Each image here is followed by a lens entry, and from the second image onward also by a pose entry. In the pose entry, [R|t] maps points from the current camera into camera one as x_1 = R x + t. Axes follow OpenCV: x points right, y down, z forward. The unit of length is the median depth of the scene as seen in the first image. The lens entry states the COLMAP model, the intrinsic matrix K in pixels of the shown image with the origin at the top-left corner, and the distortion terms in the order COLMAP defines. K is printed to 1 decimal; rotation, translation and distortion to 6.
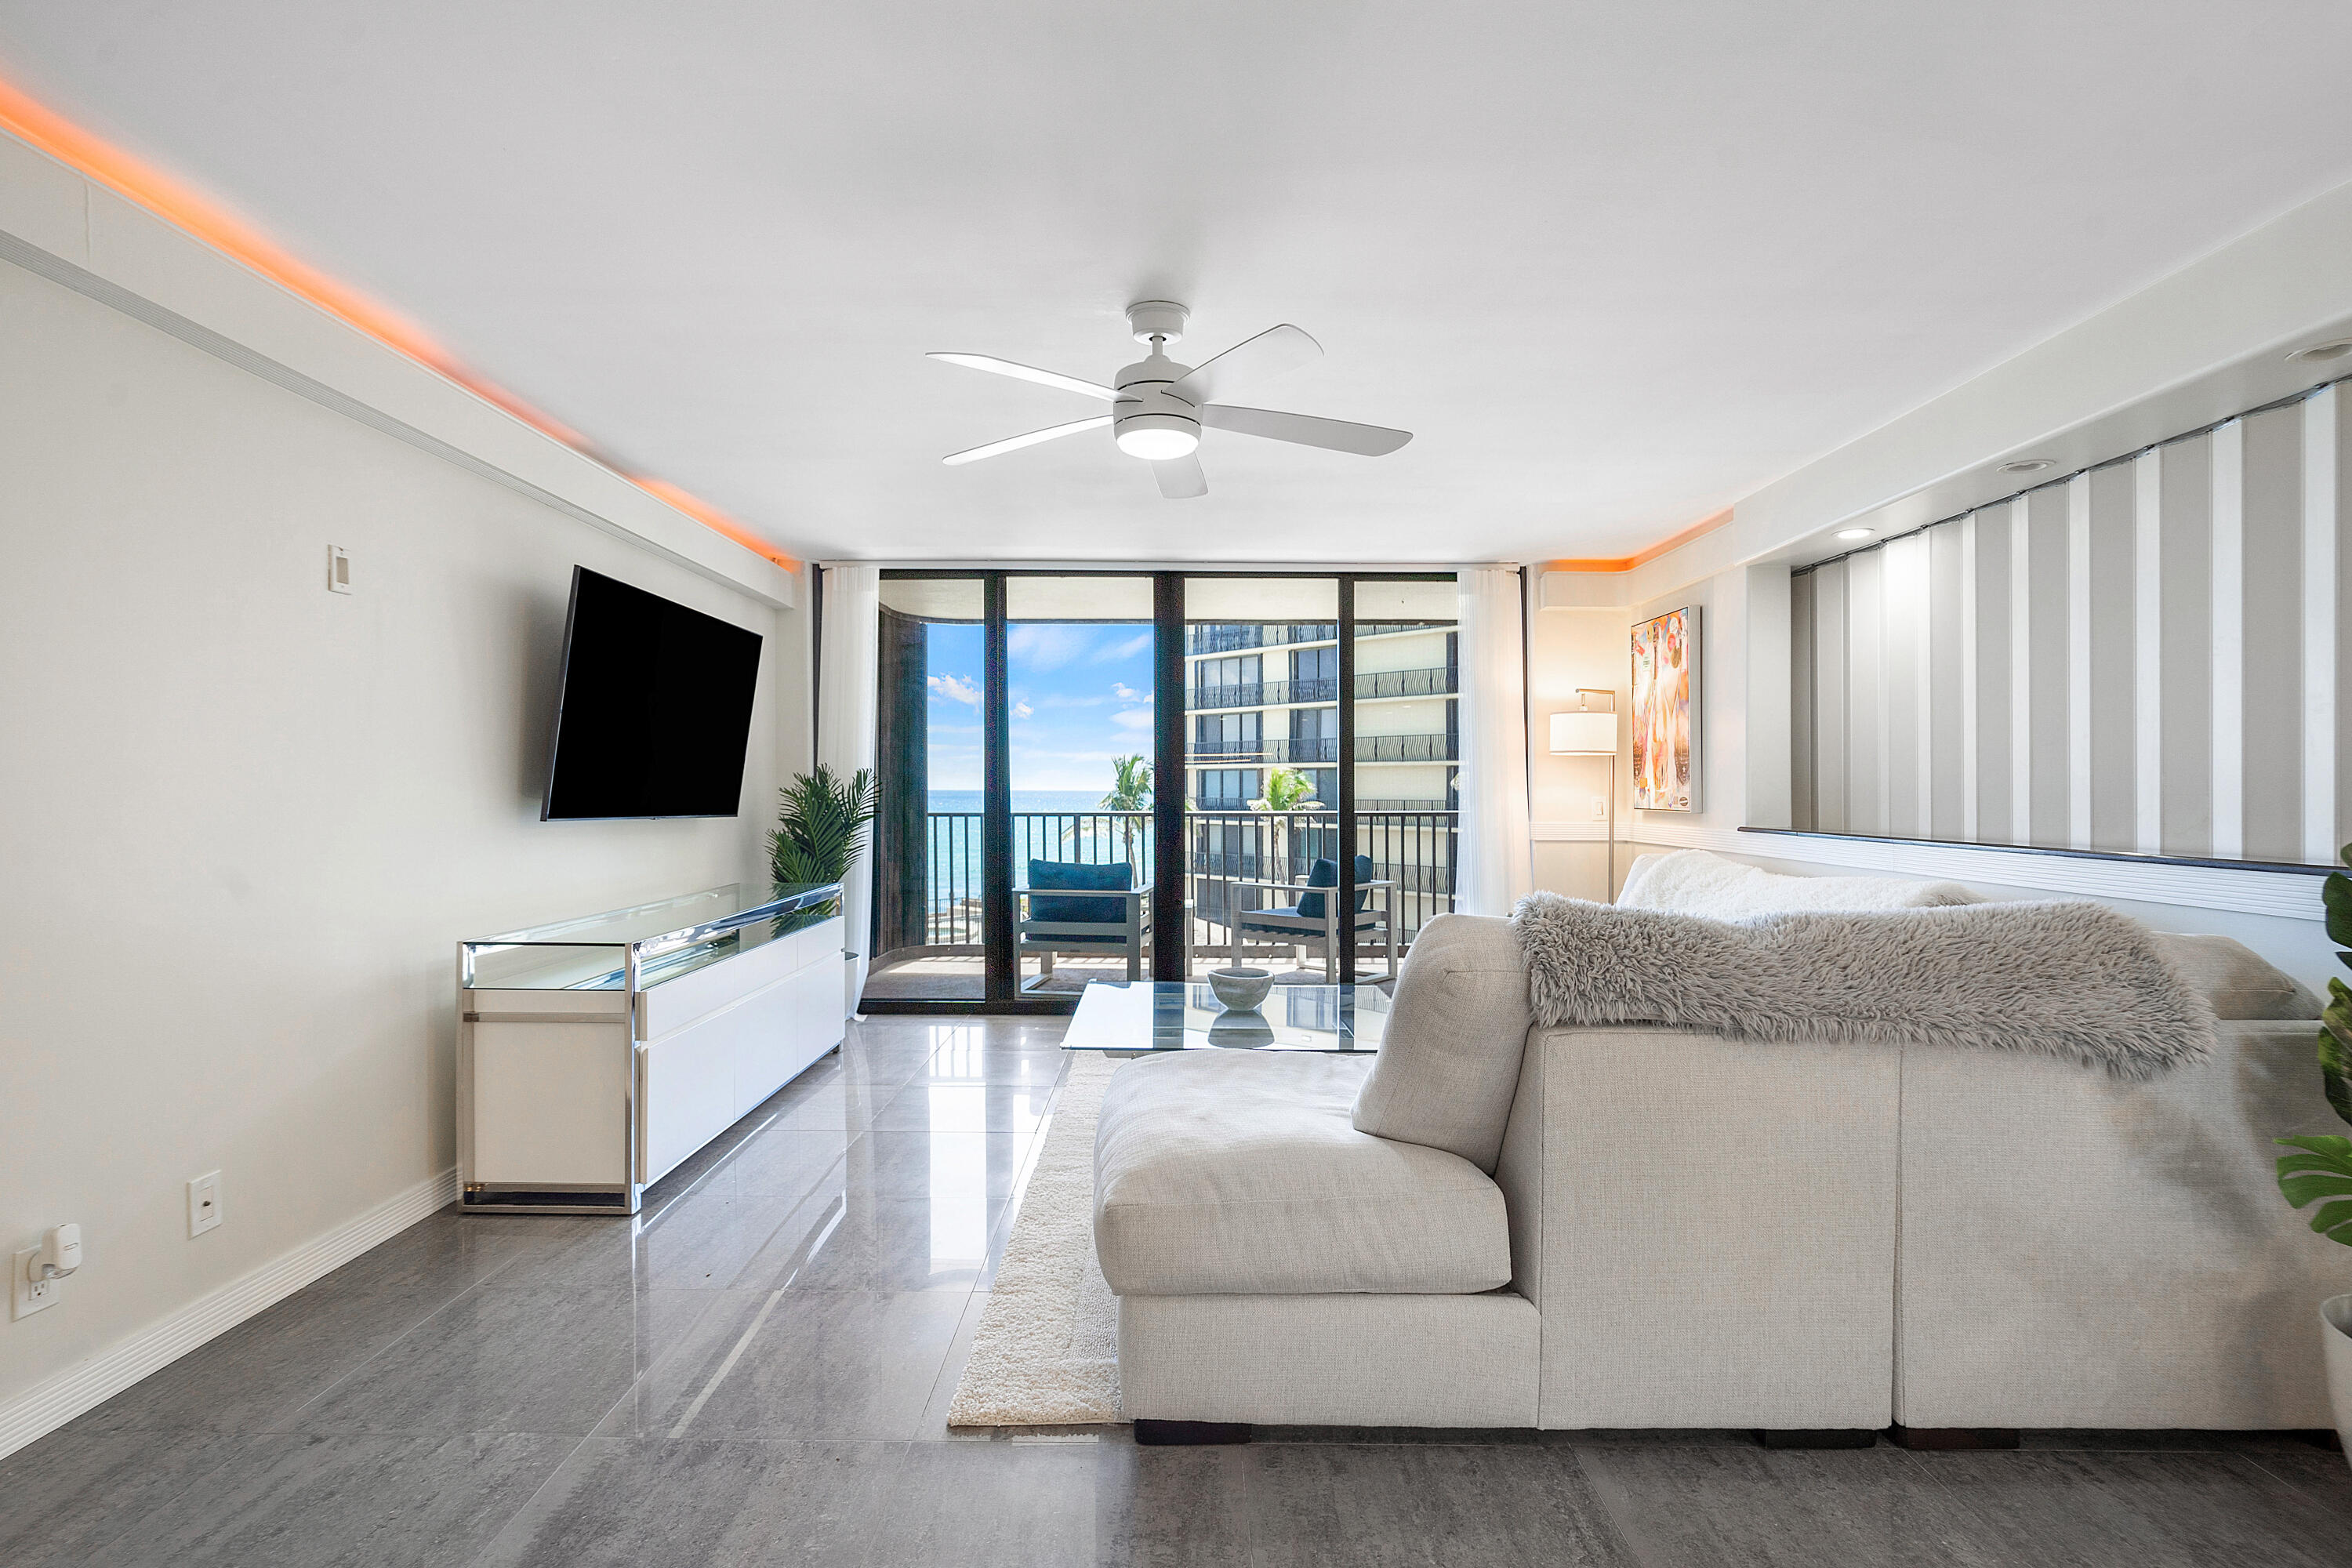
lens RADIAL K [[1113.3, 0, 1199.5], [0, 1113.3, 788.5], [0, 0, 1]] dist [-0.005939, 0.001748]
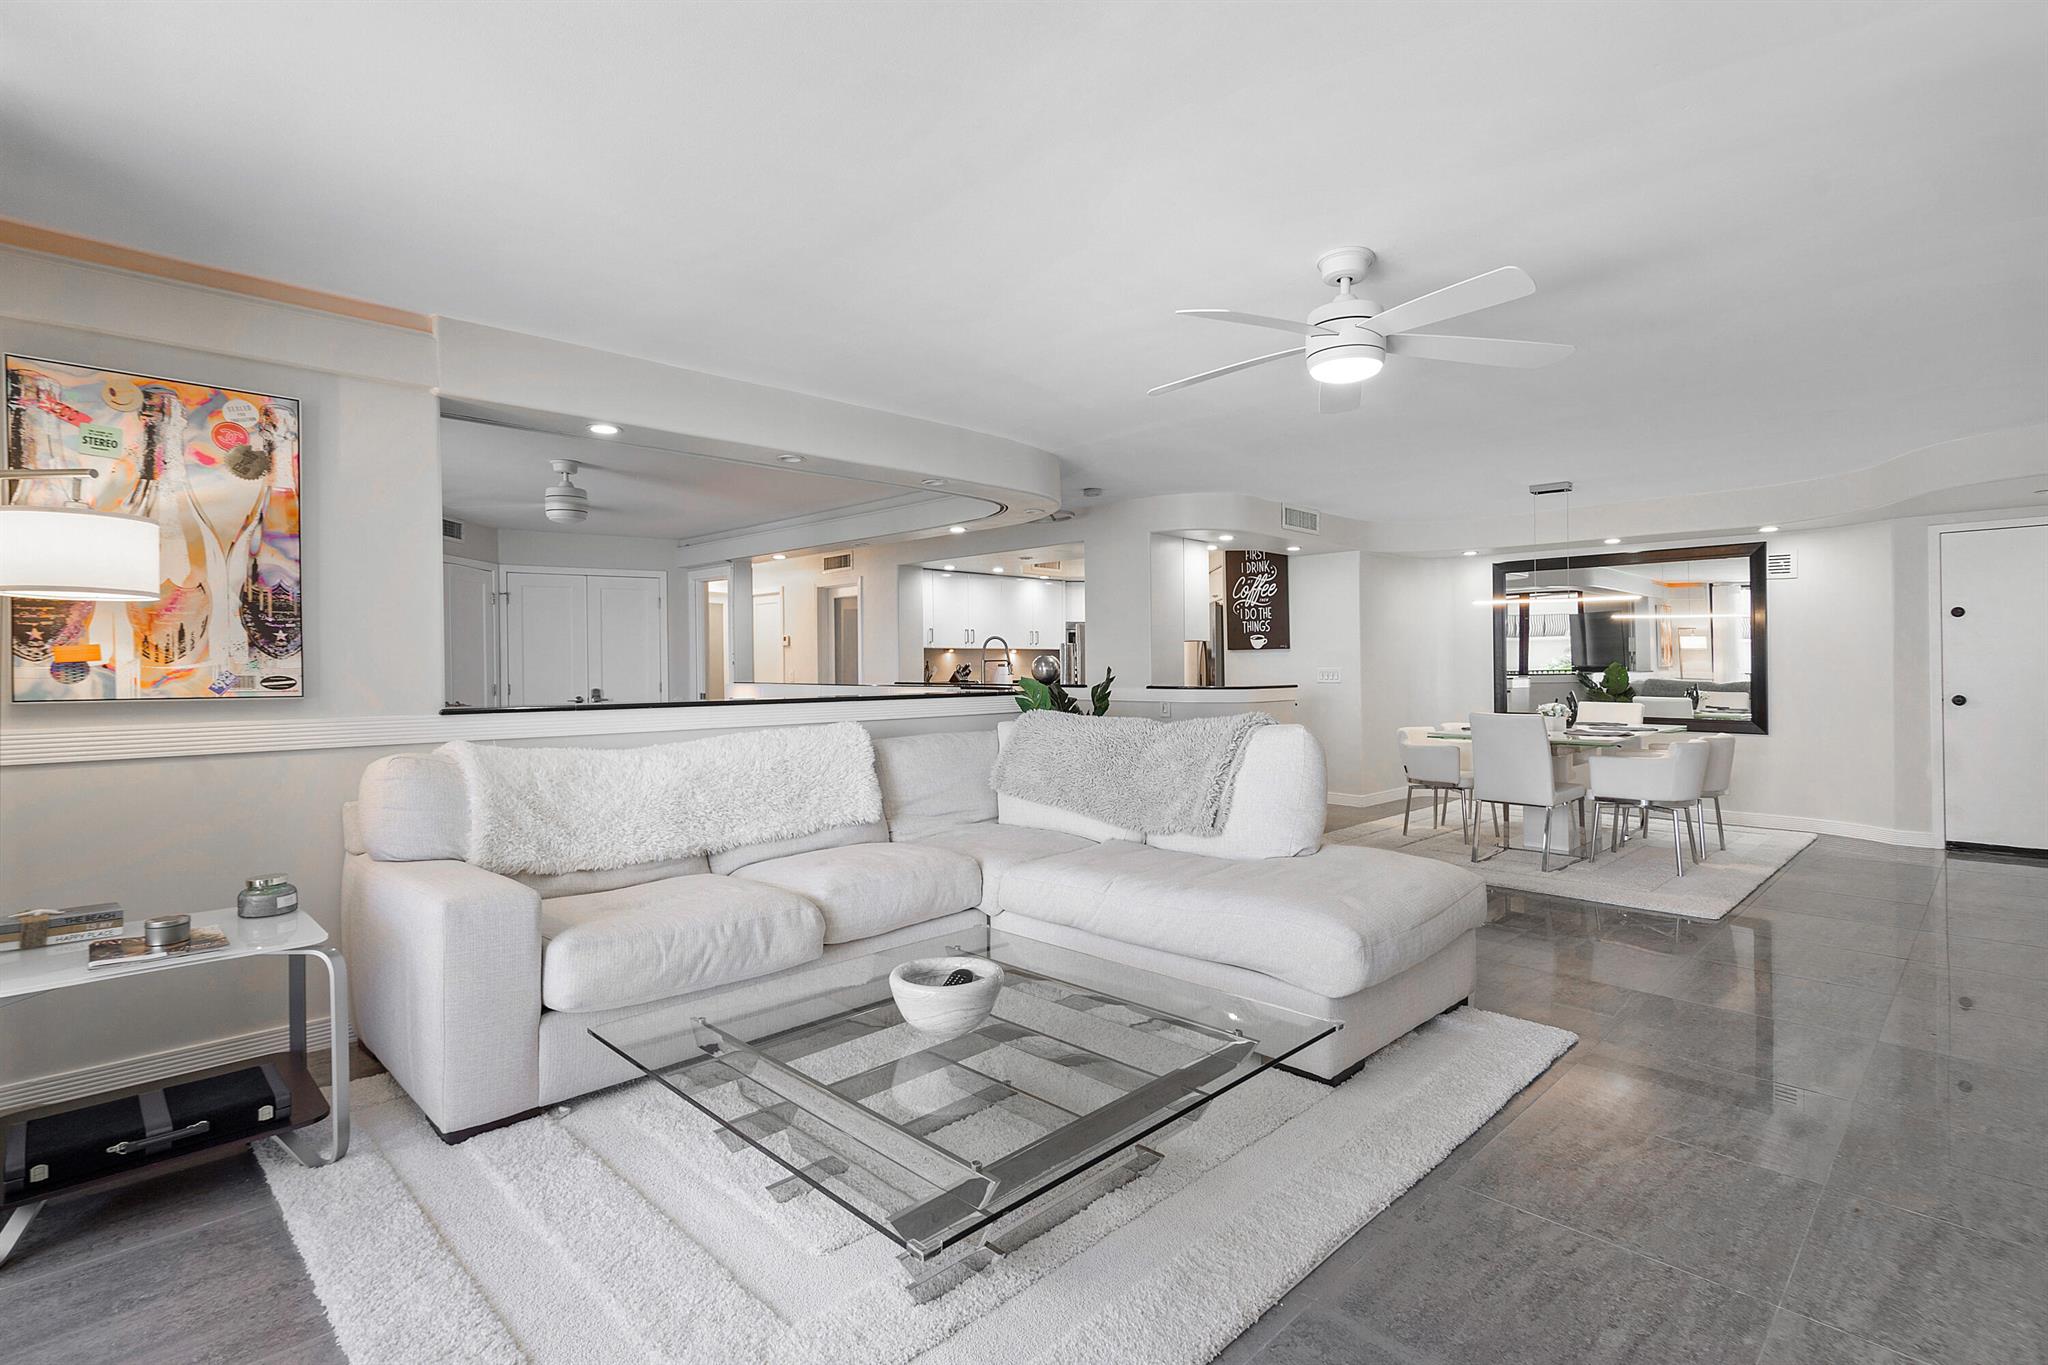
lens RADIAL K [[969.4, 0, 1034.1], [0, 969.4, 662.0], [0, 0, 1]] dist [-0.005939, 0.001748]
pose [[-0.692717, 0.002628, 0.721204, -0.482378], [0.001204, 0.999996, -0.002487, 0.001986], [-0.721208, -0.000854, -0.692718, 1.693955]]
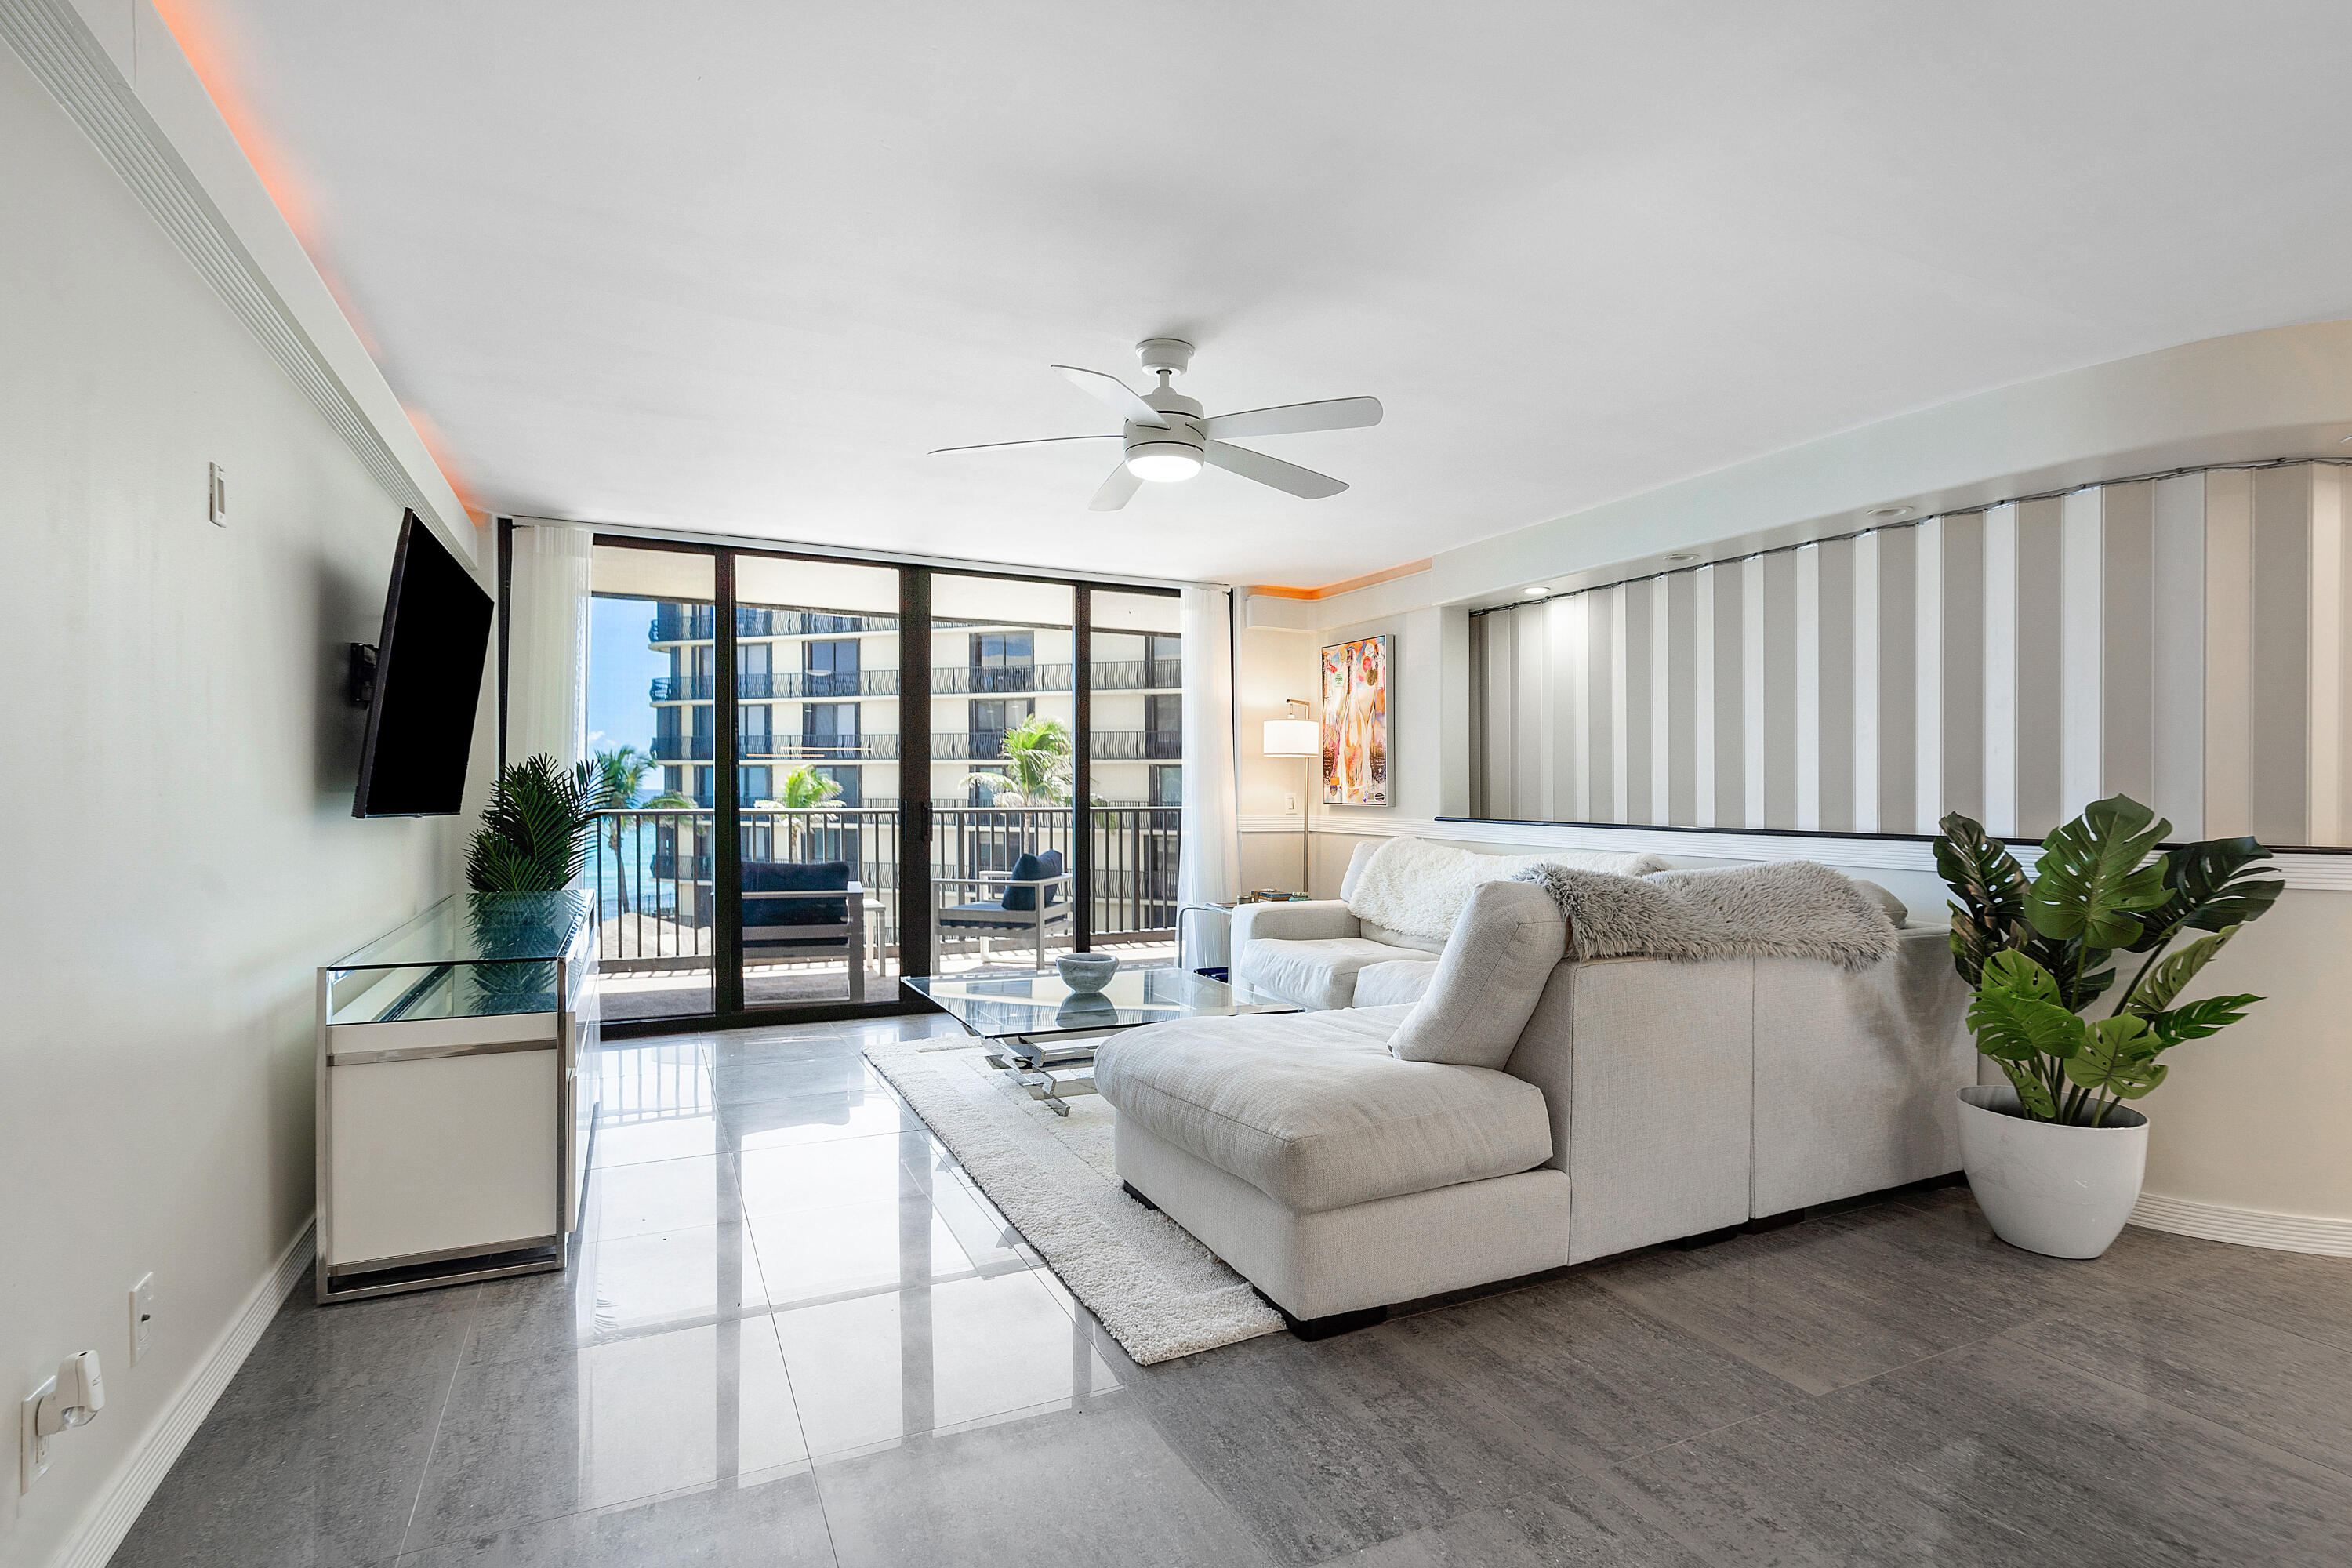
lens RADIAL K [[1113.3, 0, 1181.4], [0, 1113.3, 789.3], [0, 0, 1]] dist [-0.005939, 0.001748]
pose [[0.900536, 0.003181, 0.434769, -0.449968], [-0.003925, 0.999992, 0.000813, 0.005669], [-0.434763, -0.002439, 0.900542, 0.004411]]
